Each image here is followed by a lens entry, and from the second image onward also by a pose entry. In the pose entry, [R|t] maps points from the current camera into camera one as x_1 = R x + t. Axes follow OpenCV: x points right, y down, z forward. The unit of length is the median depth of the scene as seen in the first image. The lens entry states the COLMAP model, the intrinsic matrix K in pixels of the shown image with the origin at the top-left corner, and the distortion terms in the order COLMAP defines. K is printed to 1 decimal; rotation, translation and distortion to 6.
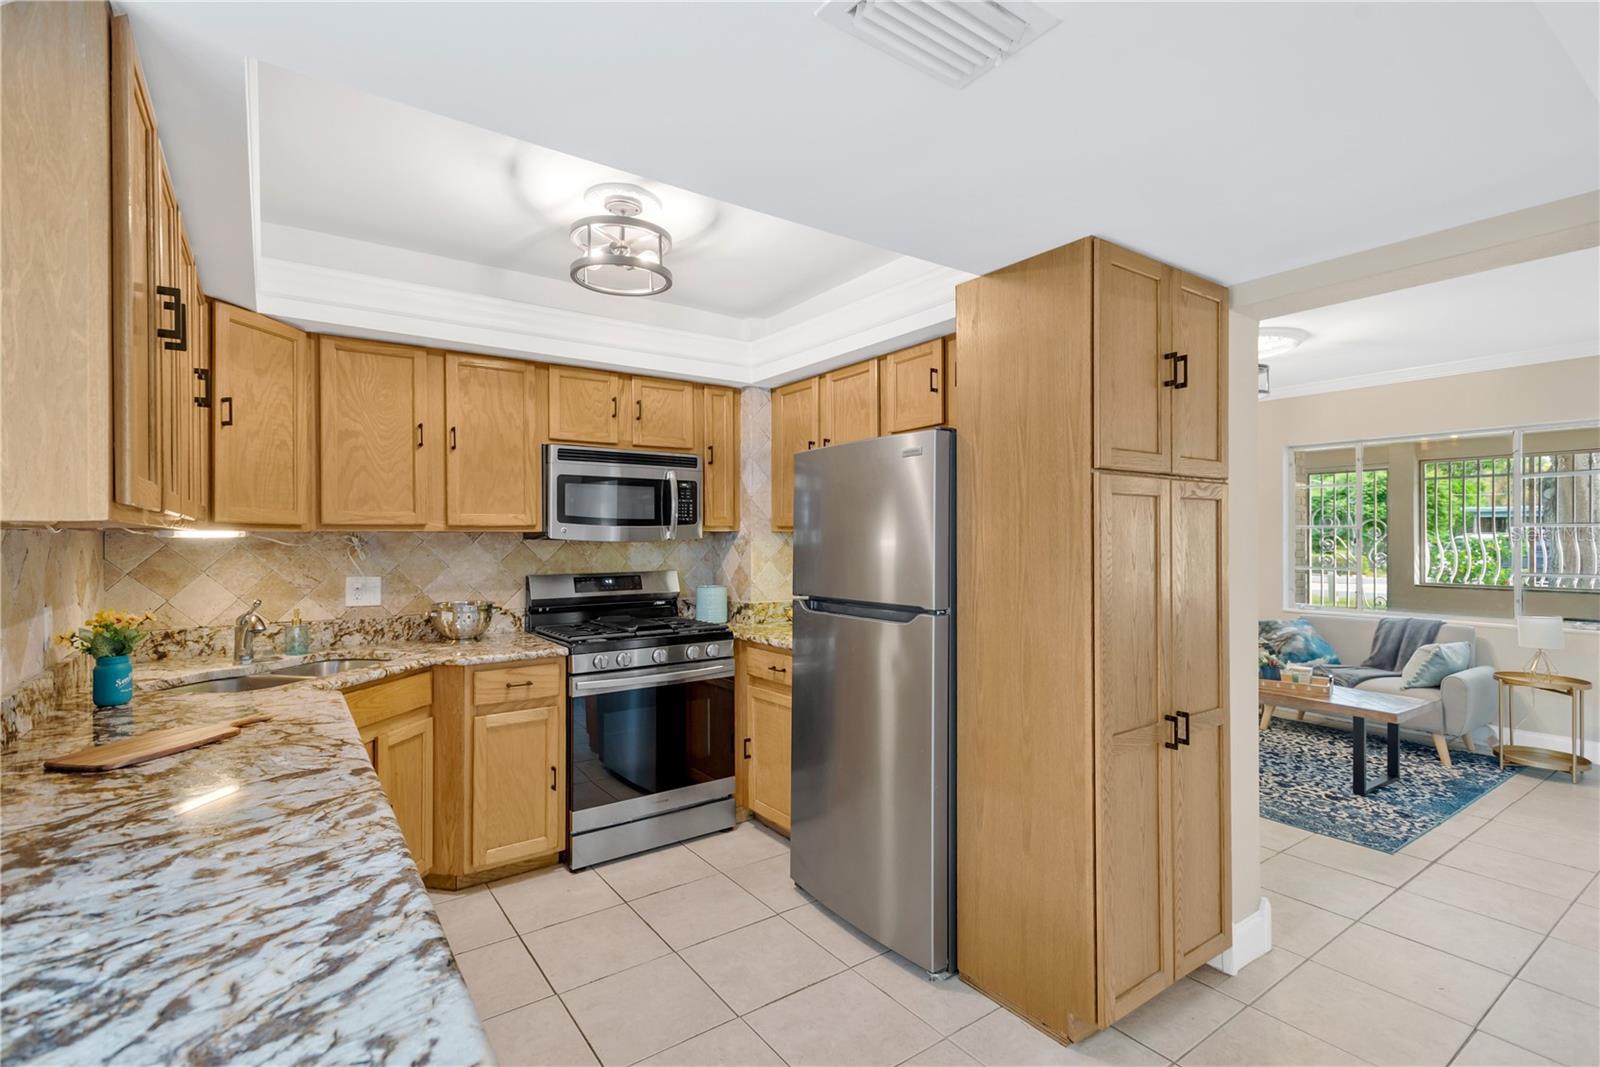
lens RADIAL K [[742.2, 0, 800.0], [0, 742.2, 533.5], [0, 0, 1]] dist [0.017362, 0.000022]
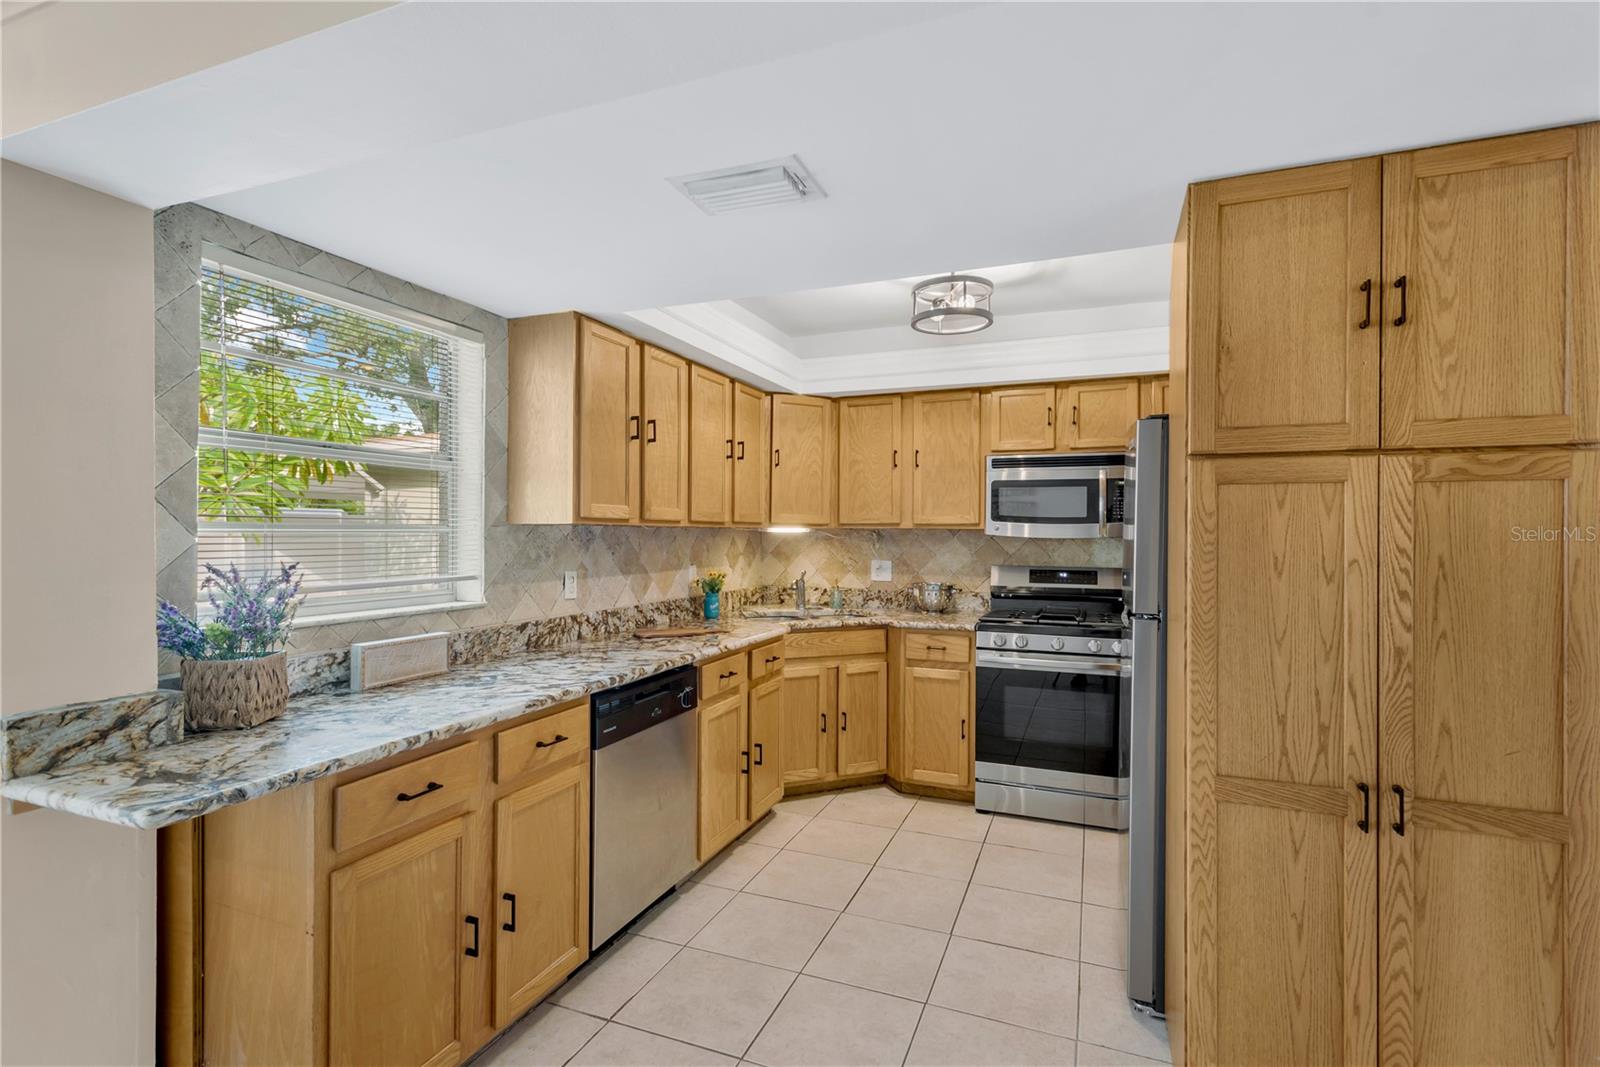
lens RADIAL K [[742.2, 0, 800.0], [0, 742.2, 533.5], [0, 0, 1]] dist [0.017362, 0.000022]
pose [[0.550153, 0.006186, -0.835041, 0.515758], [-0.003794, 0.999981, 0.004908, 0.000289], [0.835055, 0.000468, 0.550166, 0.093287]]
